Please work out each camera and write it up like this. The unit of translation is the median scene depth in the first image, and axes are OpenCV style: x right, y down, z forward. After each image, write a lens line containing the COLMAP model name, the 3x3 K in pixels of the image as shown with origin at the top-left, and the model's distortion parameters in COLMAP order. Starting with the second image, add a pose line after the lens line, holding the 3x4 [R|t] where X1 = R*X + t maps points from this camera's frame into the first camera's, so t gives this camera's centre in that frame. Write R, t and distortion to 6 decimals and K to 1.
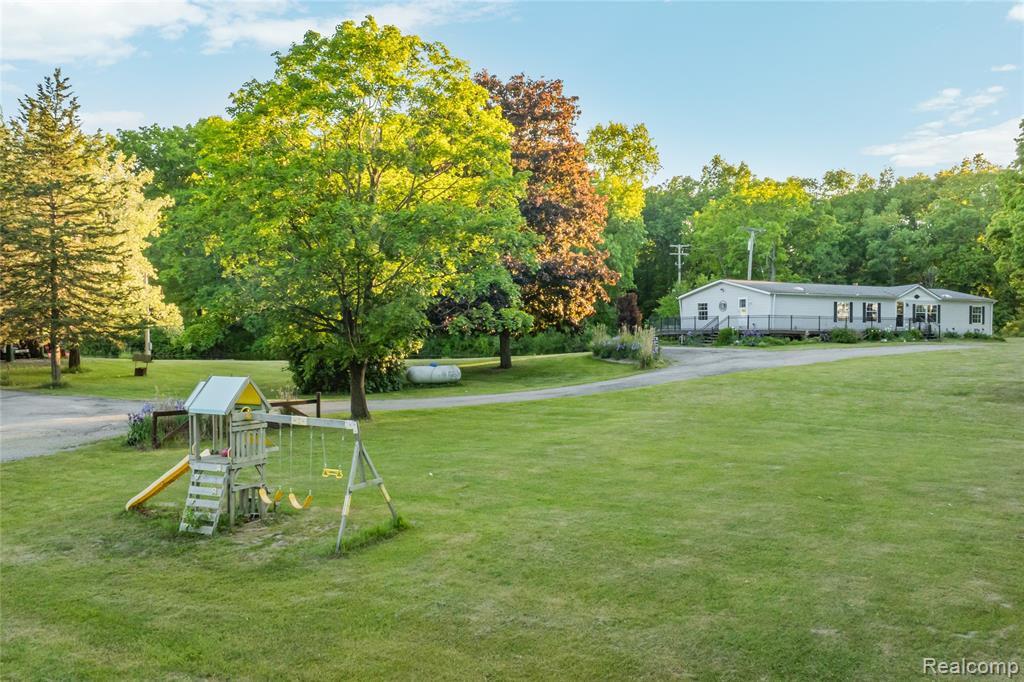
lens RADIAL K [[856.2, 0, 514.2], [0, 856.2, 341.7], [0, 0, 1]] dist [-0.010605, -0.037130]
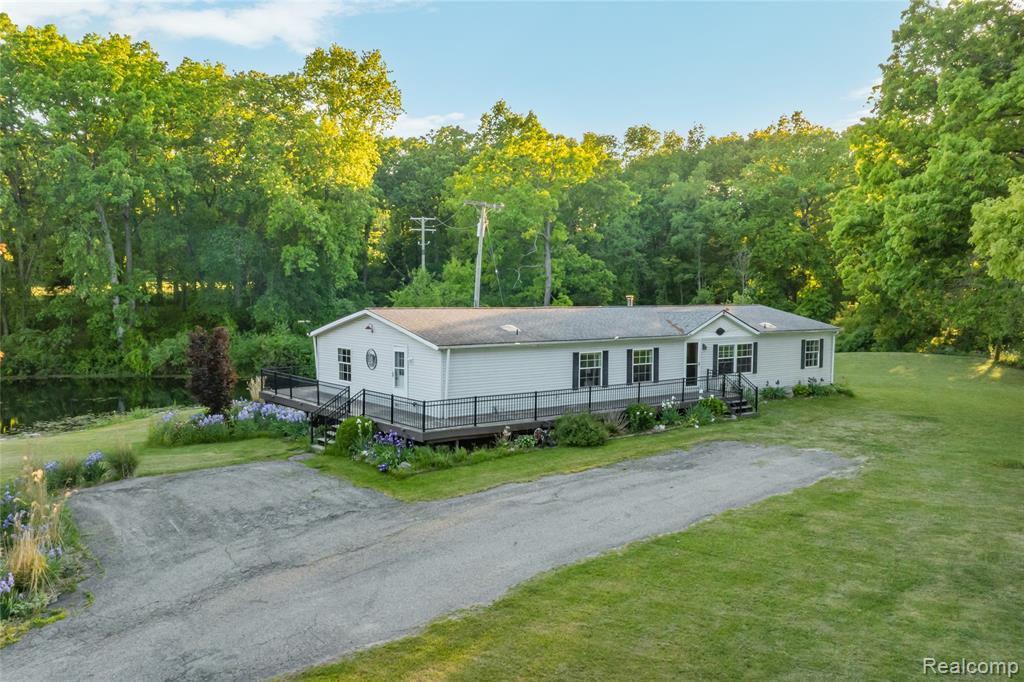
lens RADIAL K [[856.2, 0, 510.8], [0, 856.2, 339.9], [0, 0, 1]] dist [-0.010605, -0.037130]
pose [[0.981752, -0.010810, 0.189859, 0.104830], [0.001477, 0.998786, 0.049232, -0.036509], [-0.190161, -0.048053, 0.980576, 0.215318]]
